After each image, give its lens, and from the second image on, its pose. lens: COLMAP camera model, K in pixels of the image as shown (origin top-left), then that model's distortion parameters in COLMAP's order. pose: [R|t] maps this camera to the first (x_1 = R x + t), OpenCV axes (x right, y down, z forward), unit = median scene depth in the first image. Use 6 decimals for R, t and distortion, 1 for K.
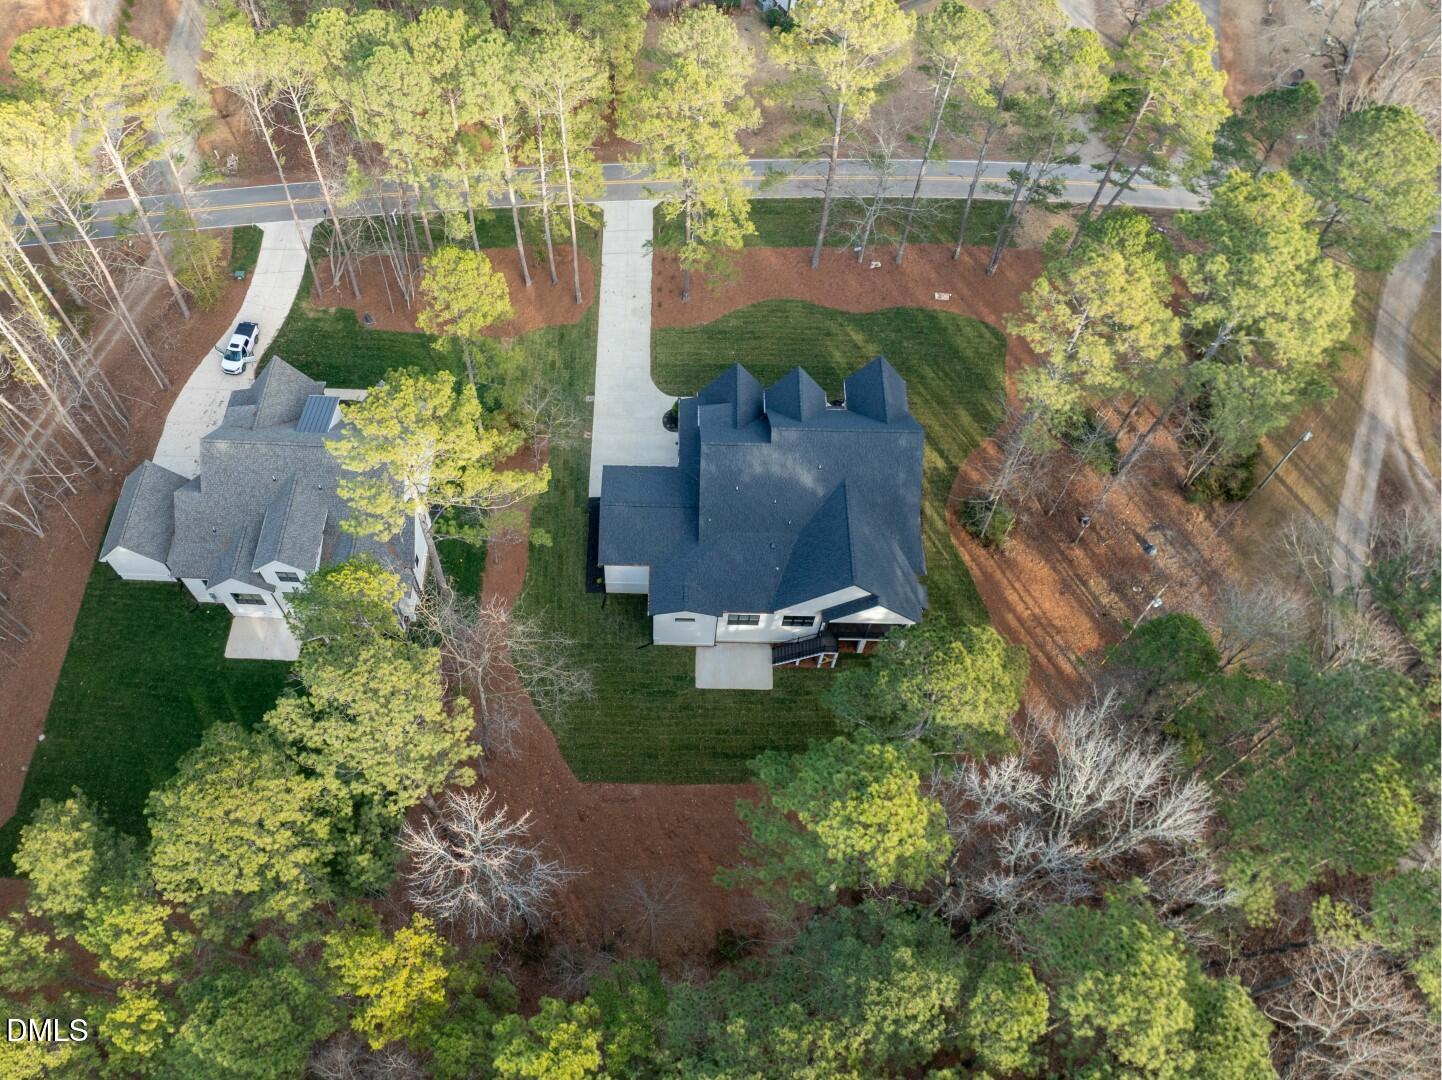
lens RADIAL K [[1119.0, 0, 651.8], [0, 1119.0, 528.3], [0, 0, 1]] dist [-0.025827, -0.006867]
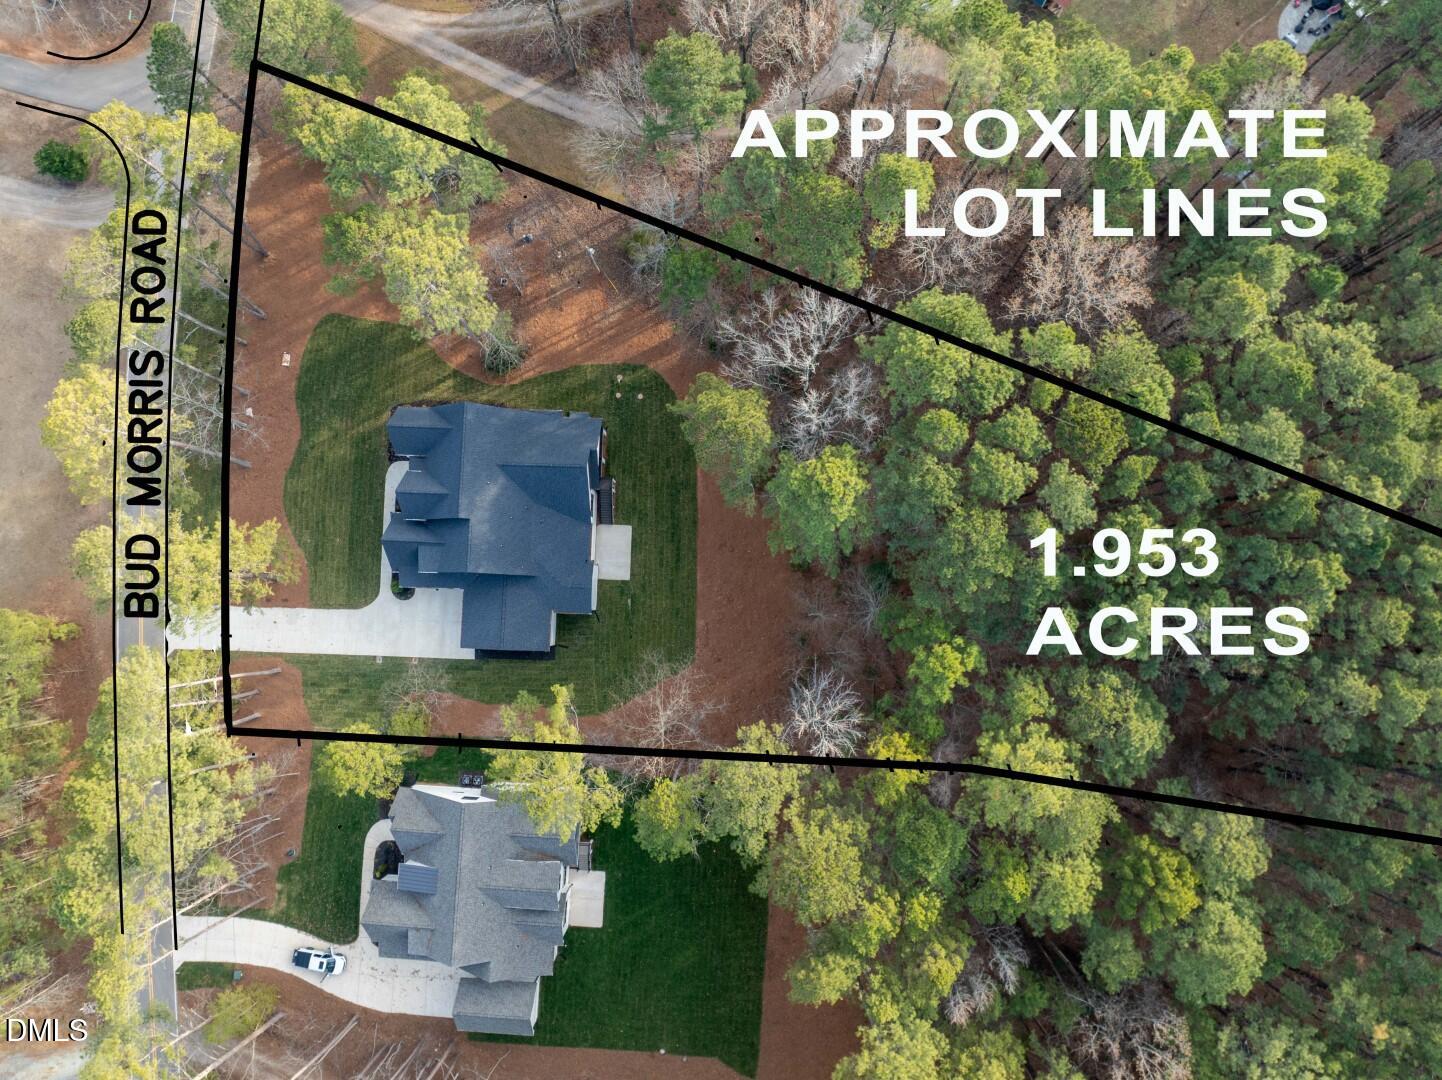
lens RADIAL K [[1005.3, 0, 720.3], [0, 1005.3, 538.6], [0, 0, 1]] dist [-0.026849, 0.000474]
pose [[0.012597, -0.997468, 0.069997, 0.003909], [0.875624, 0.044806, 0.480911, -0.321775], [-0.482829, 0.055233, 0.873971, -0.140226]]
